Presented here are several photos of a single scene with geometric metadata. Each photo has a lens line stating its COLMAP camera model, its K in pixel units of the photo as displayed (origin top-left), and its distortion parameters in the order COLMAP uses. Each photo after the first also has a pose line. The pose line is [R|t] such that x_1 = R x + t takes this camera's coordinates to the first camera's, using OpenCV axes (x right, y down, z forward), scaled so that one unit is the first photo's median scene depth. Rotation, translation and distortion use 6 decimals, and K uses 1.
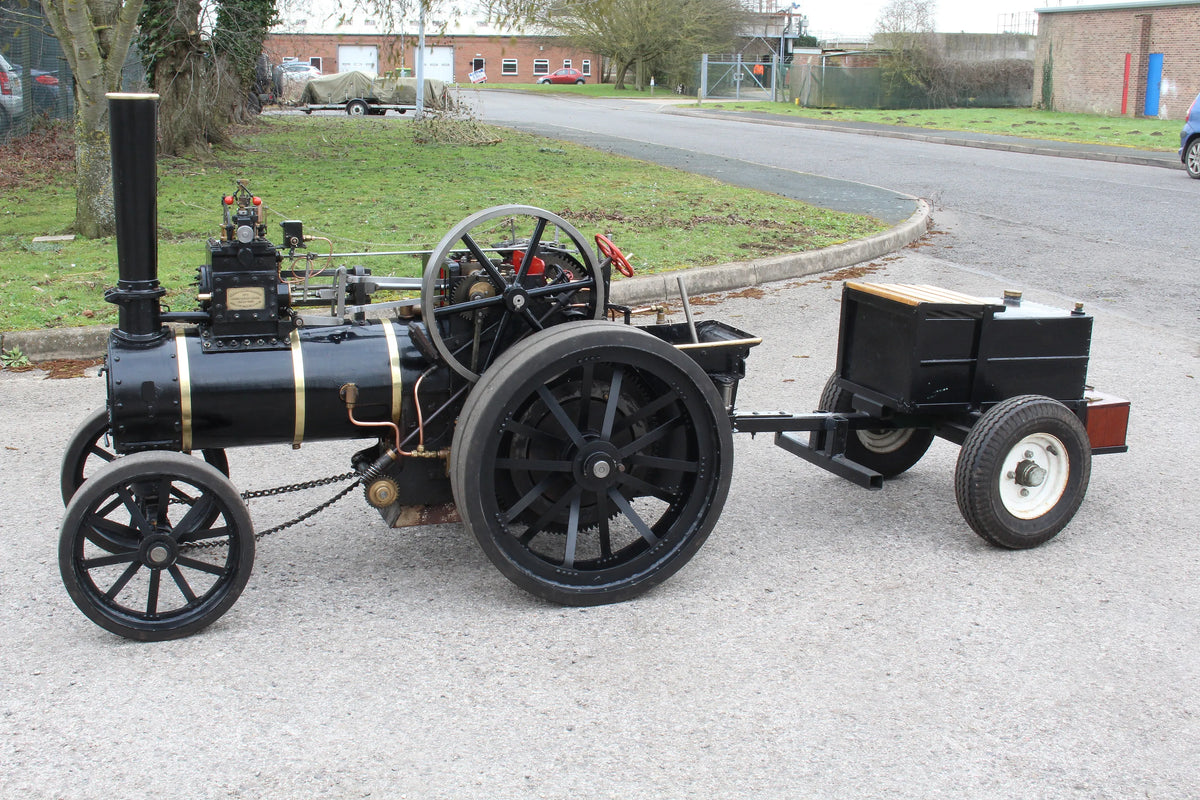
lens RADIAL K [[1452.4, 0, 597.4], [0, 1452.4, 374.8], [0, 0, 1]] dist [-0.129437, 0.176593]
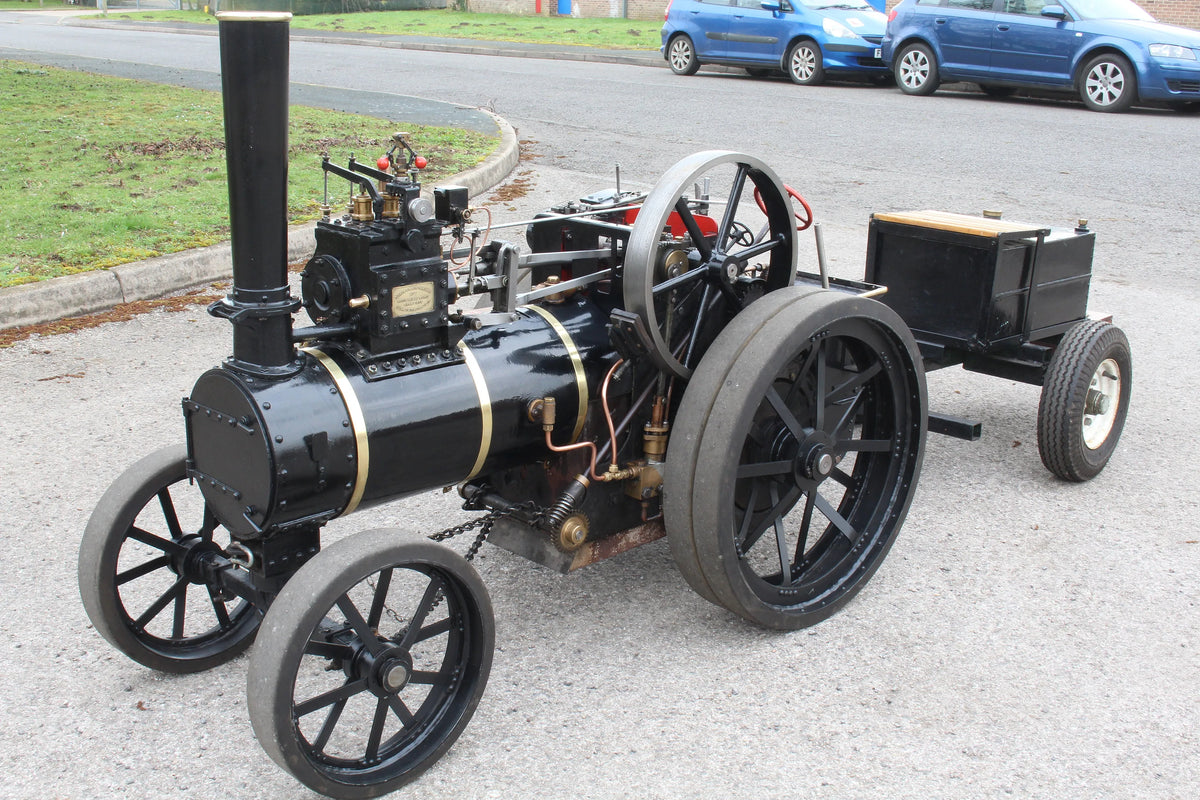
lens RADIAL K [[1452.4, 0, 597.4], [0, 1452.4, 374.8], [0, 0, 1]] dist [-0.129437, 0.176593]
pose [[0.909776, -0.111646, 0.399804, -0.415661], [0.085891, 0.992938, 0.081832, -0.061124], [-0.406117, -0.040109, 0.912941, 0.277340]]
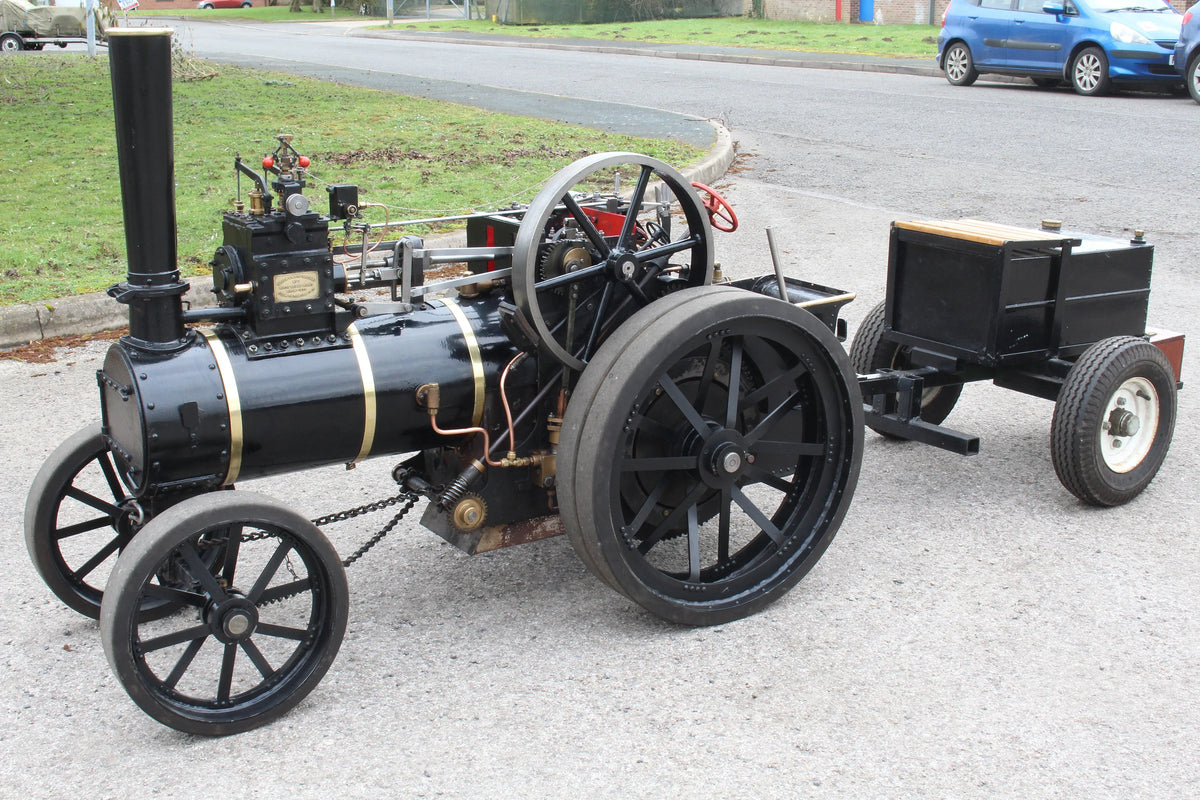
lens RADIAL K [[1557.2, 0, 599.8], [0, 1557.2, 375.6], [0, 0, 1]] dist [-0.110194, 0.137161]
pose [[0.975428, -0.074323, 0.207405, -0.239795], [0.066244, 0.996759, 0.045643, -0.029475], [-0.210125, -0.030783, 0.977190, 0.126735]]
